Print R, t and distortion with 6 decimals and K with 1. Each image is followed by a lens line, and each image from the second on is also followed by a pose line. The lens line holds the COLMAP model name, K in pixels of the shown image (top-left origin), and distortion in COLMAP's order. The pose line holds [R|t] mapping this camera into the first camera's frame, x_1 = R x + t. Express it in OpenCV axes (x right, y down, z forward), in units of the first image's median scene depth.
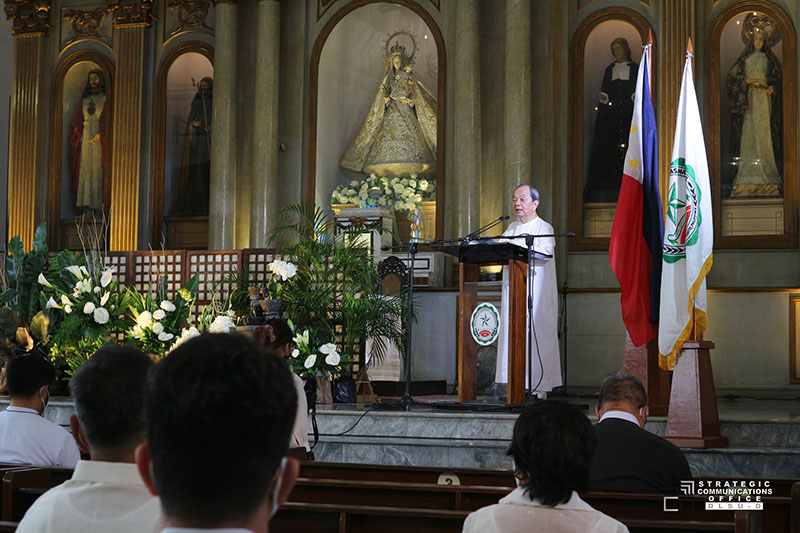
lens RADIAL K [[1621.6, 0, 399.9], [0, 1621.6, 265.8], [0, 0, 1]] dist [-0.236768, 0.000000]
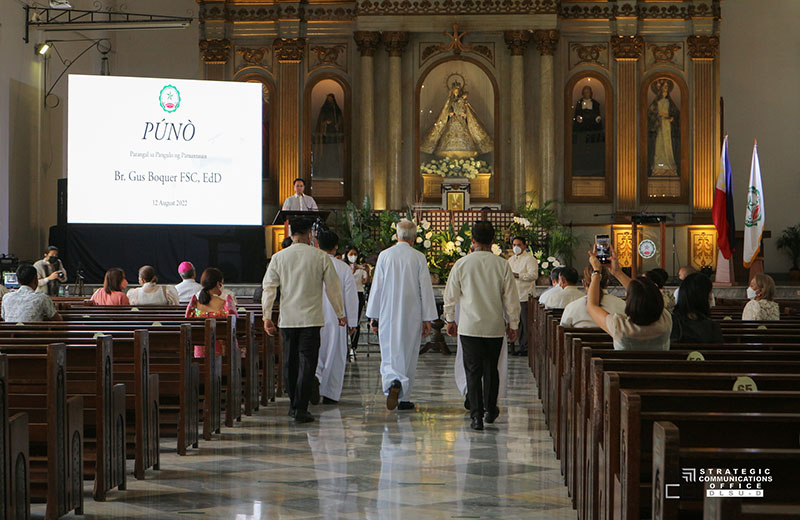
lens RADIAL K [[1744.5, 0, 400.1], [0, 1744.5, 260.9], [0, 0, 1]] dist [-0.213779, 0.000000]
pose [[0.944294, -0.010380, 0.328940, -0.745964], [-0.011090, 0.997931, 0.063329, -0.068421], [-0.328916, -0.063449, 0.942225, -0.839864]]
